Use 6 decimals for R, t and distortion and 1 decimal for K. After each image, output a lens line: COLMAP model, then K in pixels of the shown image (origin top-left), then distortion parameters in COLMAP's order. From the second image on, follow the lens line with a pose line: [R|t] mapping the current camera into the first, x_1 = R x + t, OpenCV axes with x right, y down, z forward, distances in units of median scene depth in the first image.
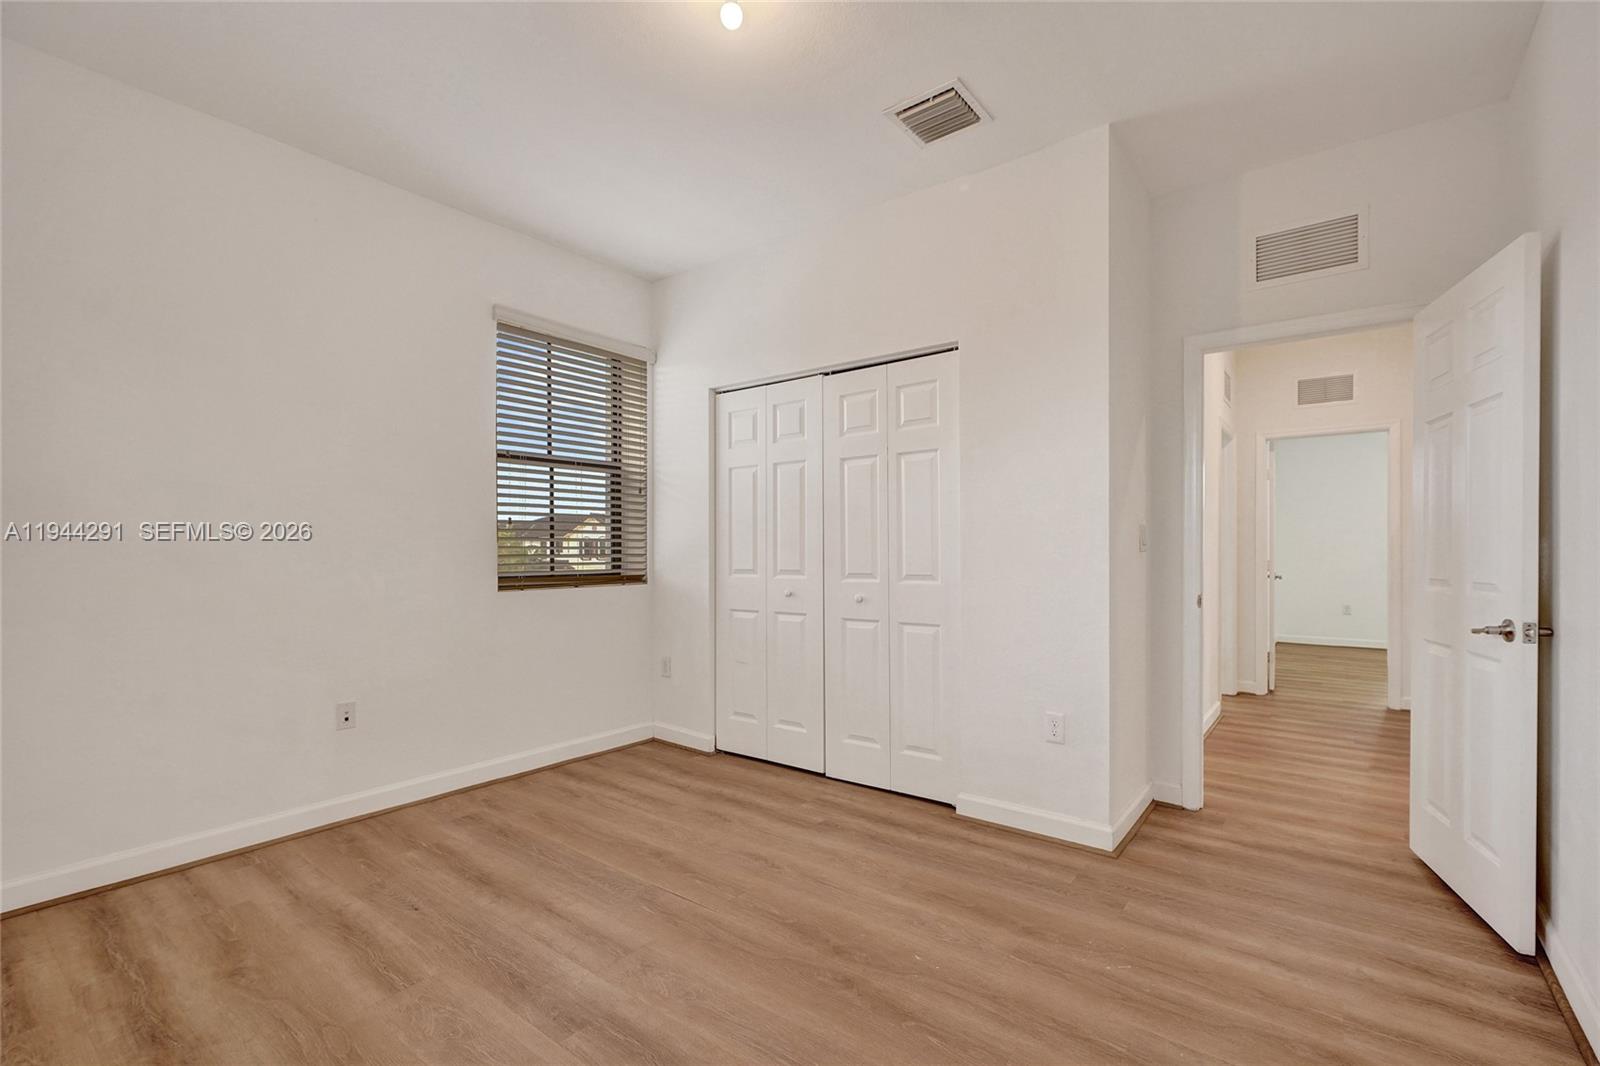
lens RADIAL K [[704.4, 0, 794.7], [0, 704.4, 534.0], [0, 0, 1]] dist [0.037610, -0.010481]
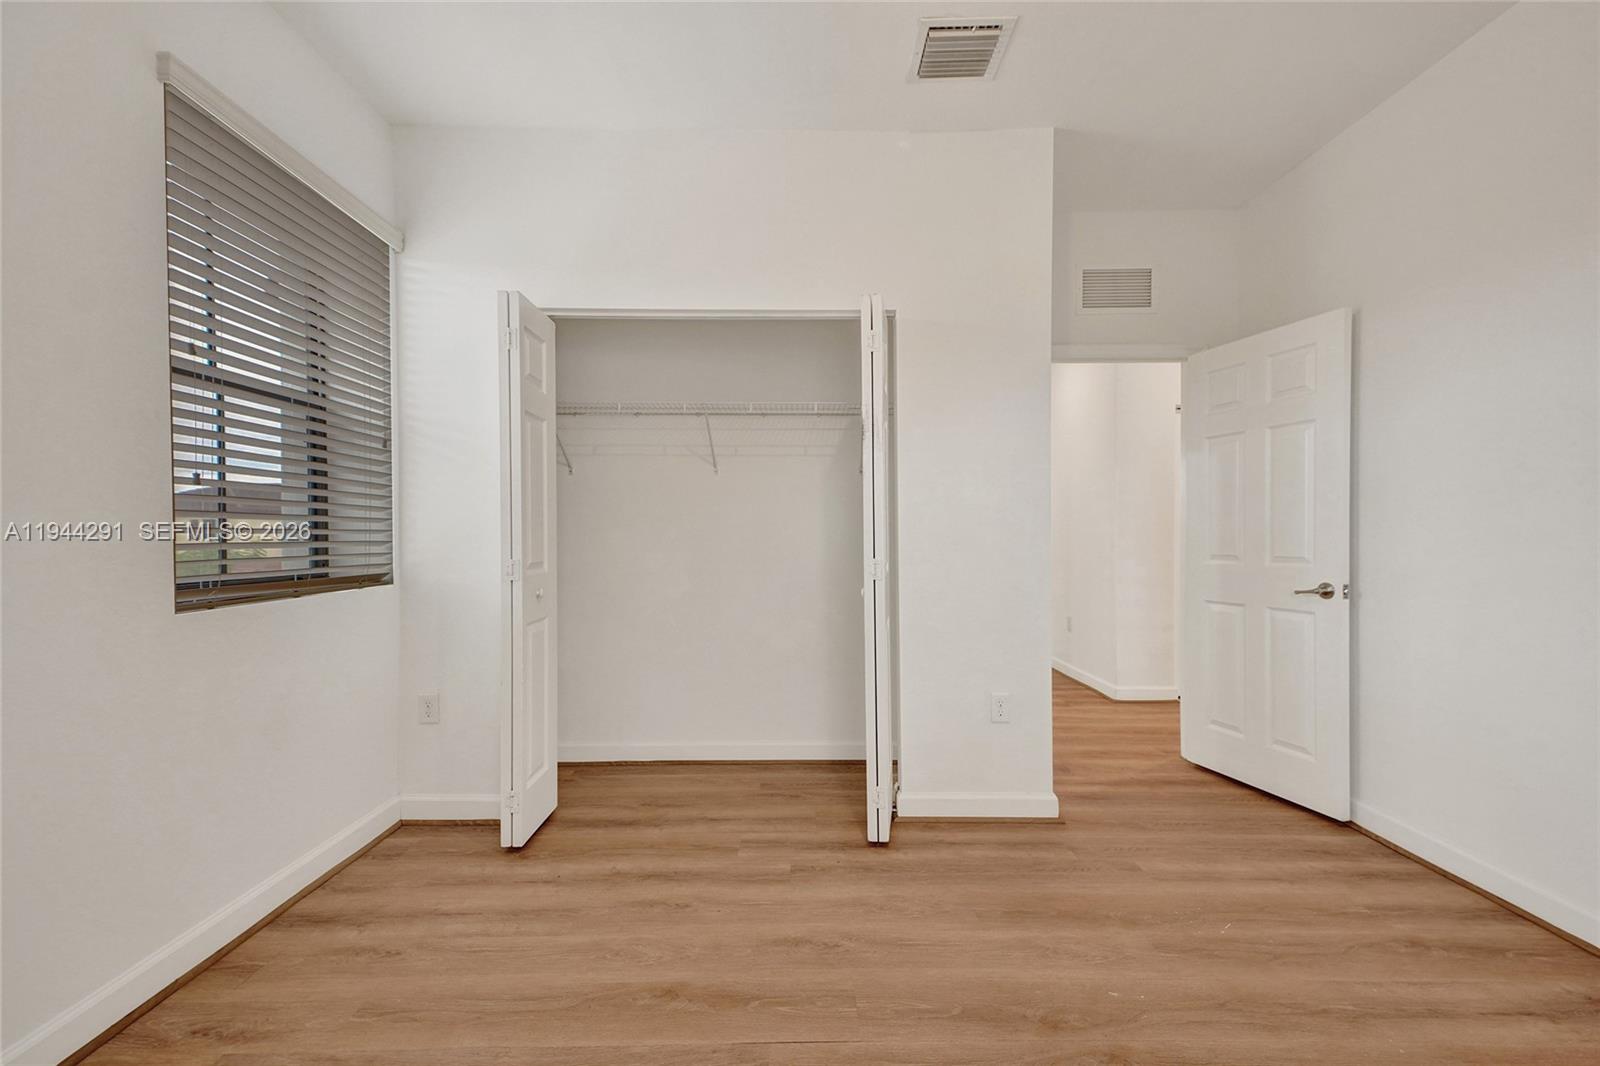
lens RADIAL K [[704.4, 0, 804.6], [0, 704.4, 528.4], [0, 0, 1]] dist [0.037610, -0.010481]
pose [[0.794784, 0.005882, 0.606863, -0.459319], [-0.010782, 0.999932, 0.004429, 0.013040], [-0.606796, -0.010063, 0.794794, 0.363891]]
